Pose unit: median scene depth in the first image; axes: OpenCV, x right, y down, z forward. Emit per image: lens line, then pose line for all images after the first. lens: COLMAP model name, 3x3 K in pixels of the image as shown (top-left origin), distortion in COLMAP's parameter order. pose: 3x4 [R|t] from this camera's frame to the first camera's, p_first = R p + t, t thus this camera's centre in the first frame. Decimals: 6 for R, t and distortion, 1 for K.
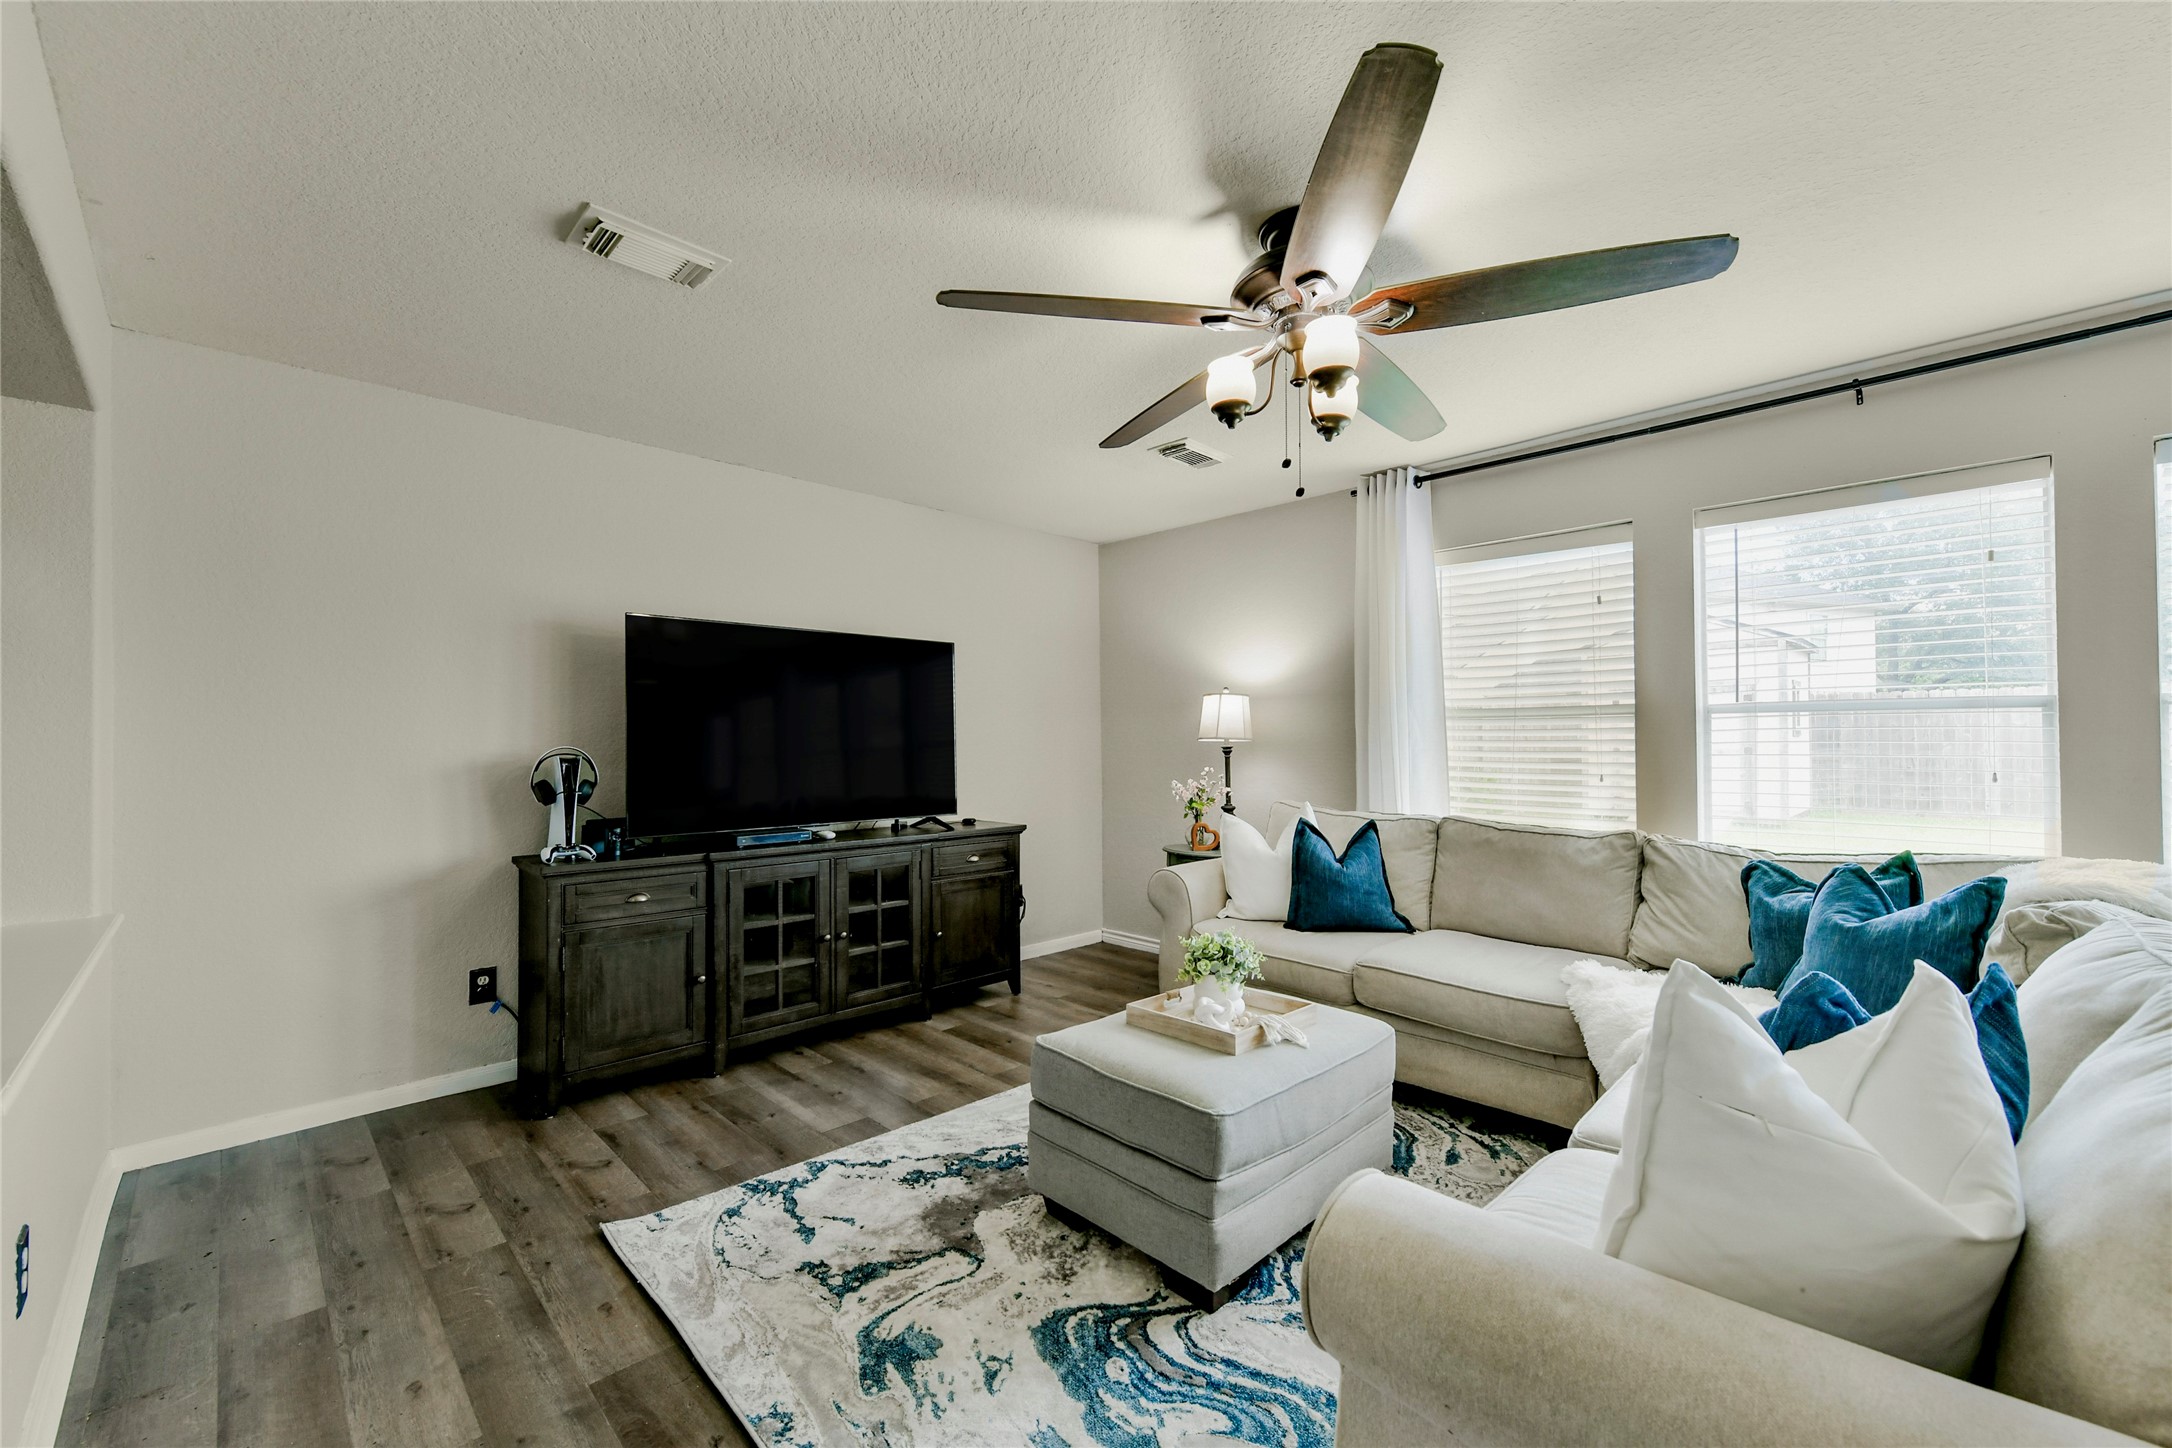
lens RADIAL K [[887.8, 0, 1090.1], [0, 887.8, 730.5], [0, 0, 1]] dist [-0.002138, -0.001877]
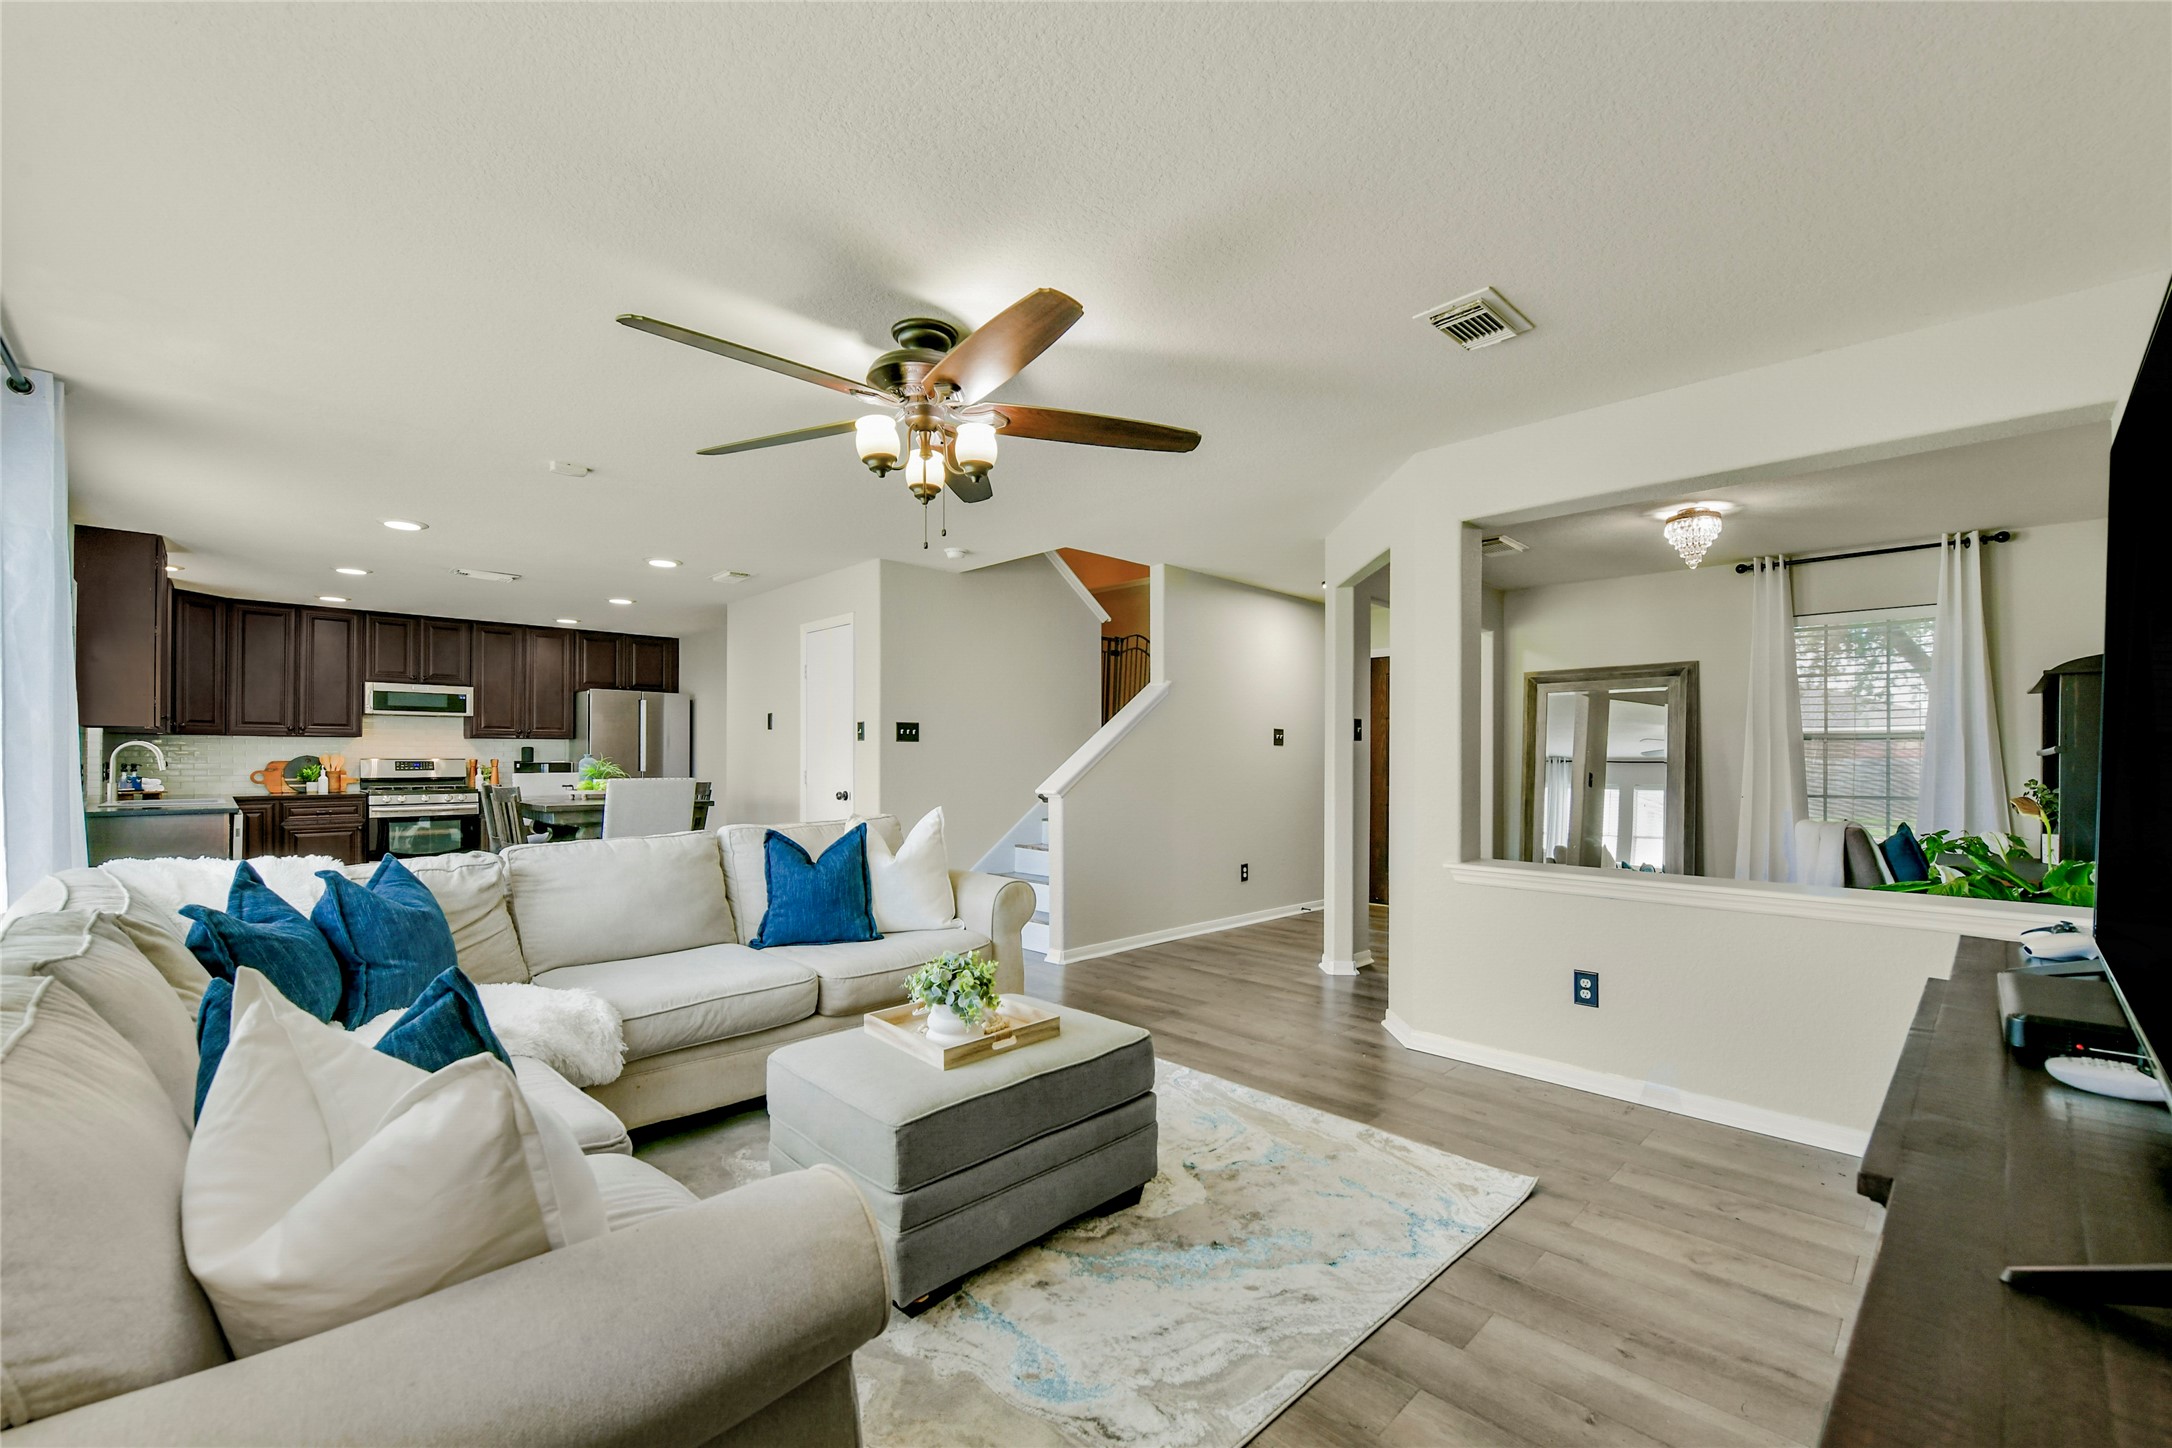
lens RADIAL K [[887.8, 0, 1085.4], [0, 887.8, 754.1], [0, 0, 1]] dist [-0.002138, -0.001877]
pose [[-0.999975, 0.003810, 0.005913, 0.003995], [0.003730, 0.999902, -0.013461, 0.026605], [-0.005964, -0.013438, -0.999892, 1.448315]]
